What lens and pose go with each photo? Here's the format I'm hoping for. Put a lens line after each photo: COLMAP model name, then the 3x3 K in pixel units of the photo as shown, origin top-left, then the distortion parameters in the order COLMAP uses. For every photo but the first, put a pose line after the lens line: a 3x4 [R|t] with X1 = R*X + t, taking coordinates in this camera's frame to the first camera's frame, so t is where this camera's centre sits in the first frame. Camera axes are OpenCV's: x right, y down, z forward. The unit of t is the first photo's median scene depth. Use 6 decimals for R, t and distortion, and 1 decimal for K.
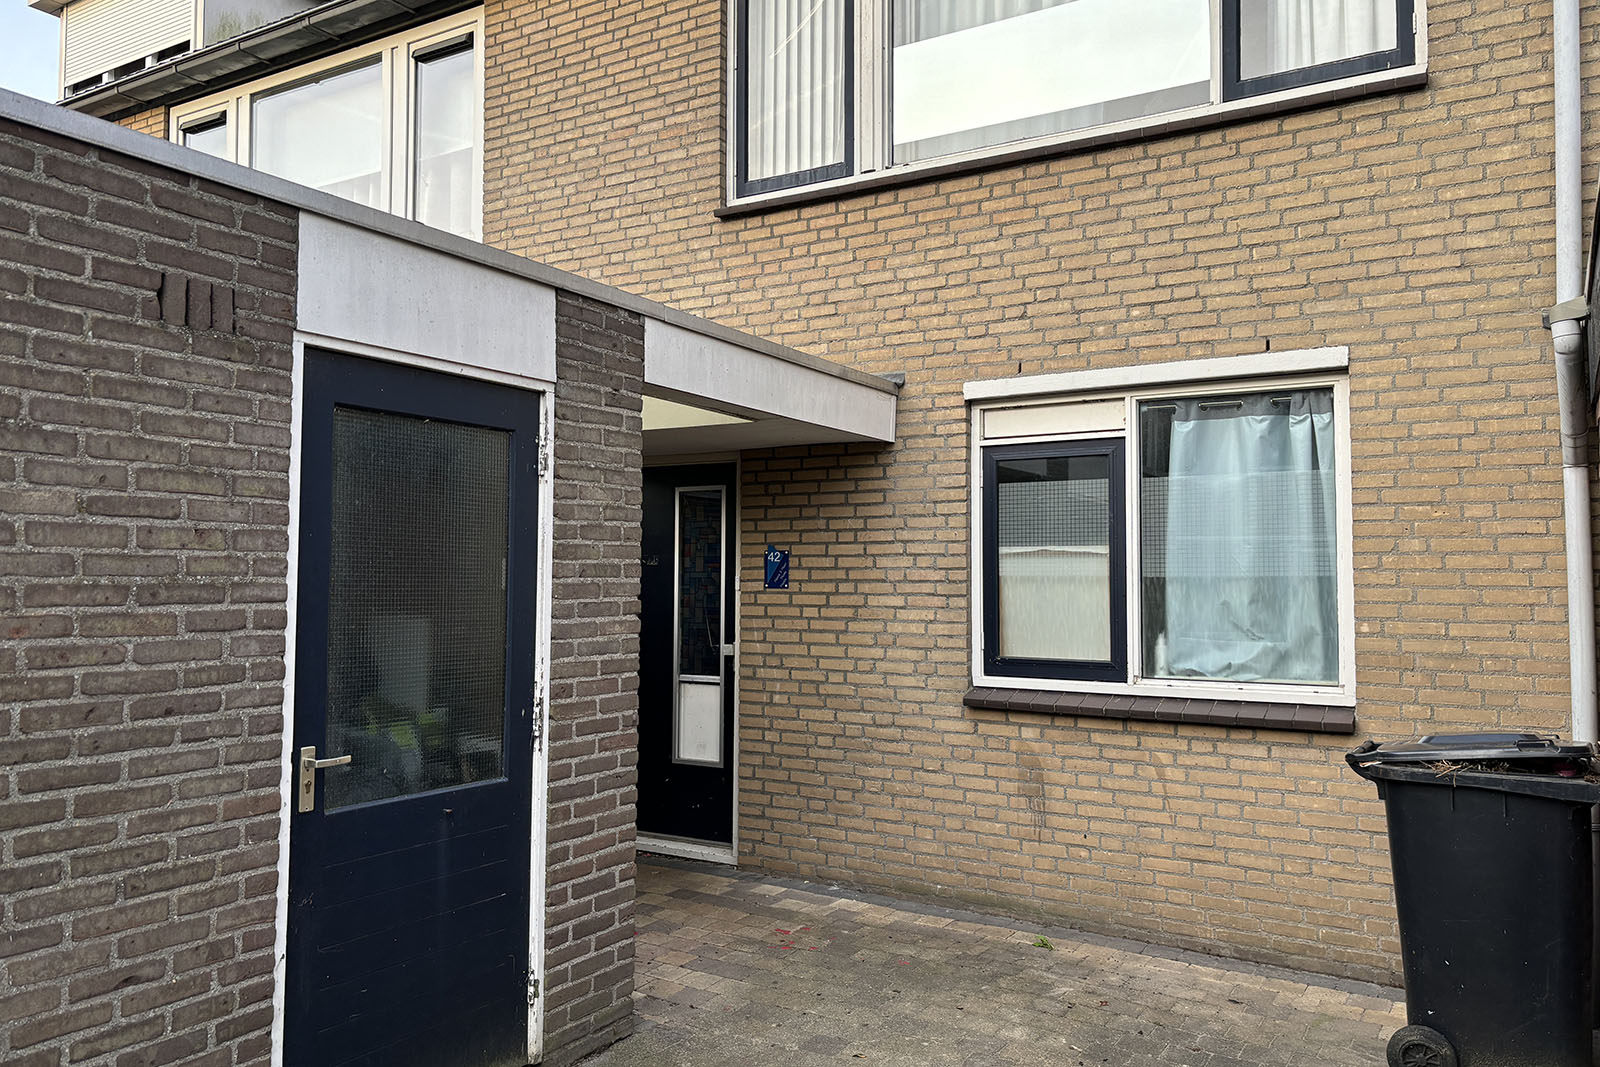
lens RADIAL K [[1208.1, 0, 783.7], [0, 1208.1, 544.5], [0, 0, 1]] dist [0.018981, -0.041781]
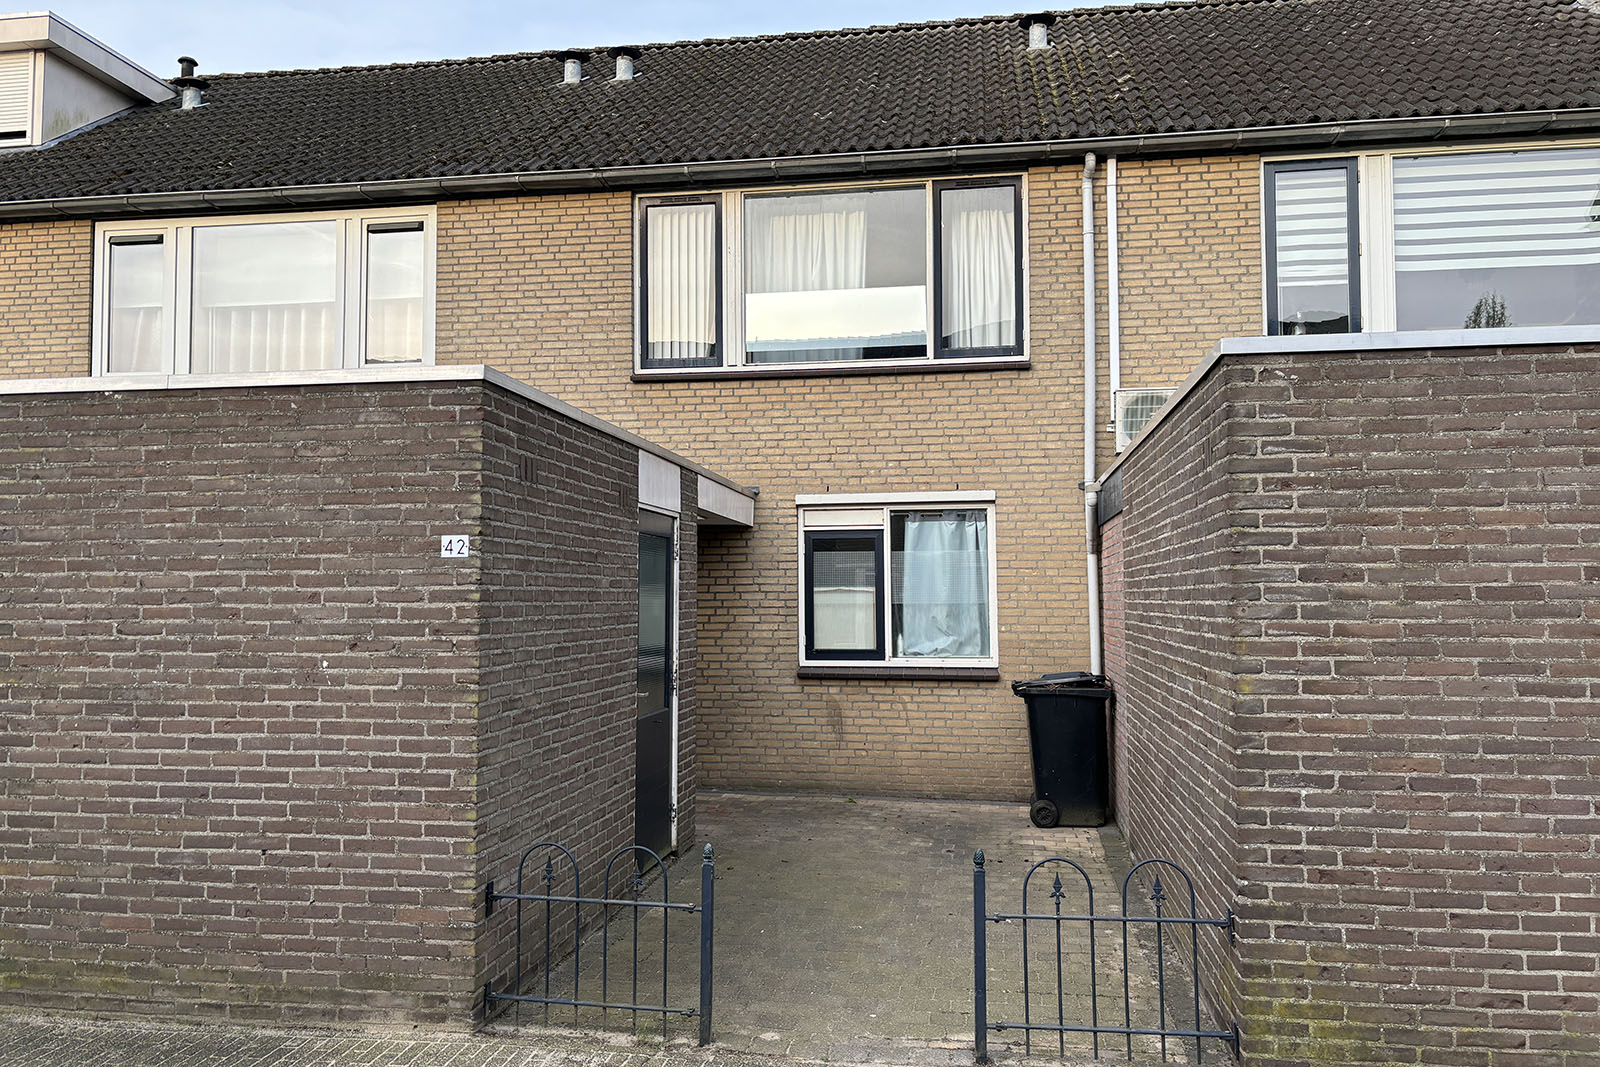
lens RADIAL K [[1208.1, 0, 797.6], [0, 1208.1, 535.7], [0, 0, 1]] dist [0.018981, -0.041781]
pose [[0.919780, 0.012538, 0.392235, -0.572377], [-0.004463, 0.999759, -0.021492, -0.038032], [-0.392410, 0.018017, 0.919614, -0.664813]]
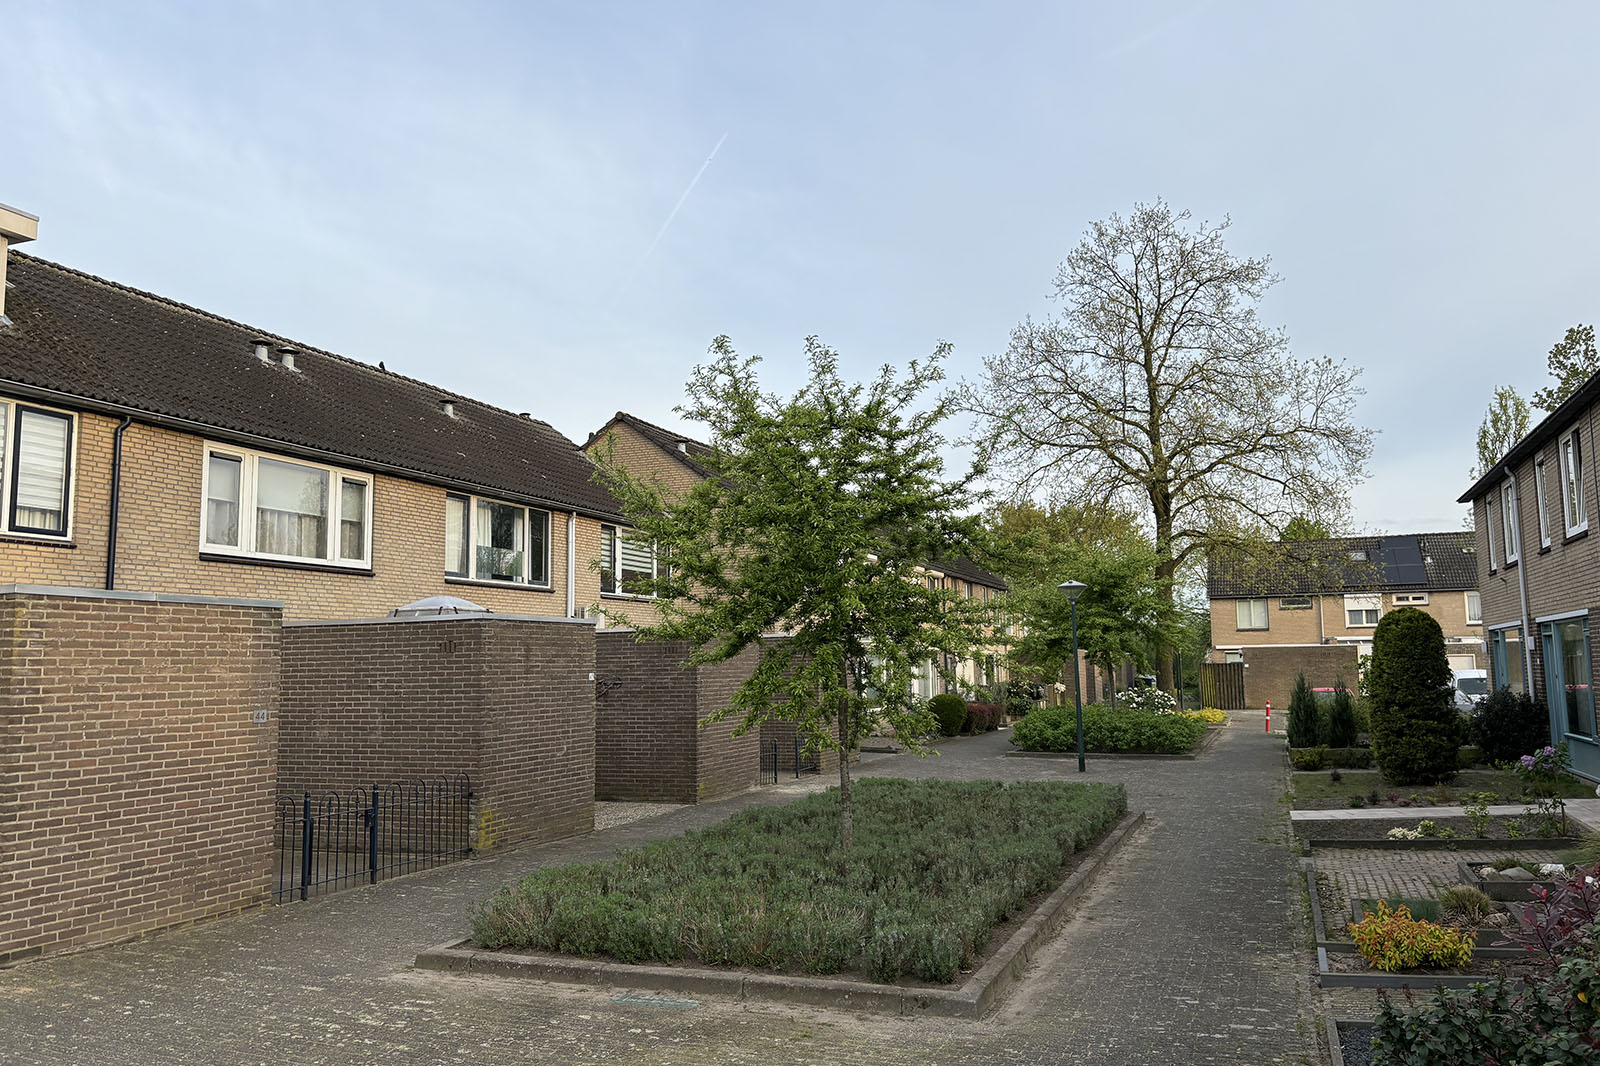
lens RADIAL K [[1208.1, 0, 800.0], [0, 1208.1, 529.6], [0, 0, 1]] dist [0.018981, -0.041781]
pose [[-0.182563, 0.106009, 0.977463, -4.133902], [-0.020182, 0.993557, -0.111524, -0.077868], [-0.982987, -0.040087, -0.179247, 0.777157]]
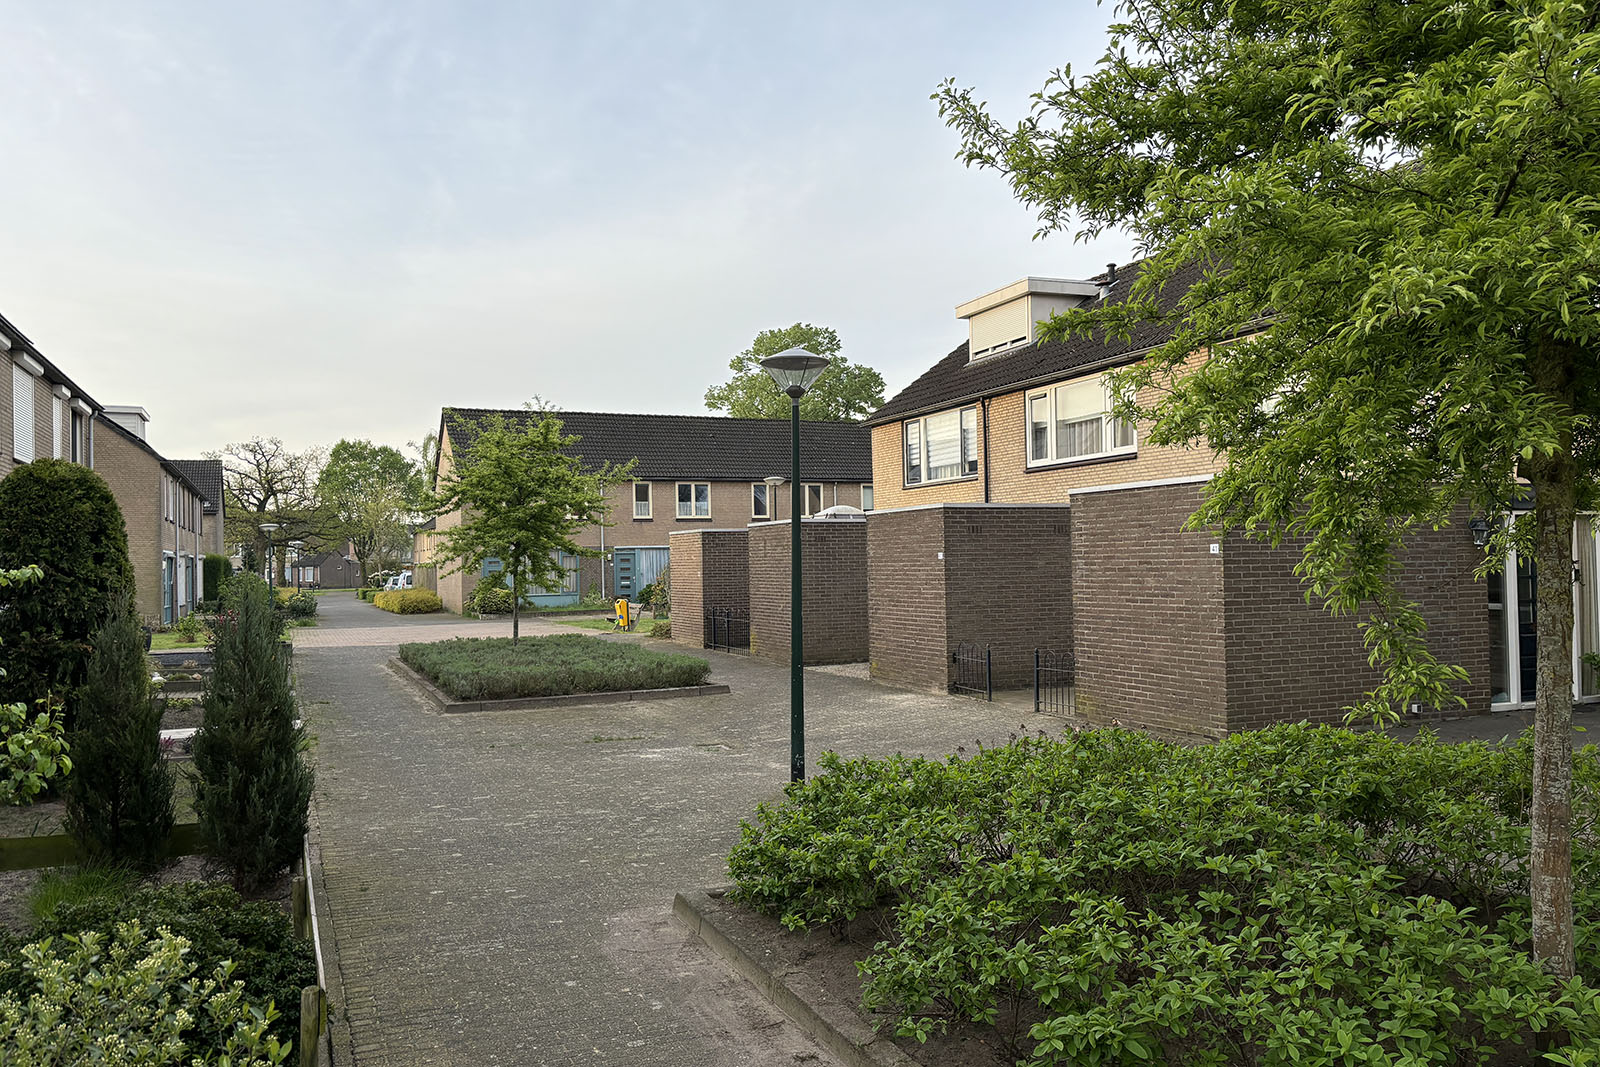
lens RADIAL K [[1208.1, 0, 799.5], [0, 1208.1, 535.0], [0, 0, 1]] dist [0.018981, -0.041781]
pose [[0.815206, -0.038107, -0.577916, 1.031449], [0.047044, 0.998893, 0.000494, -0.120569], [0.577258, -0.027590, 0.816096, -2.477282]]
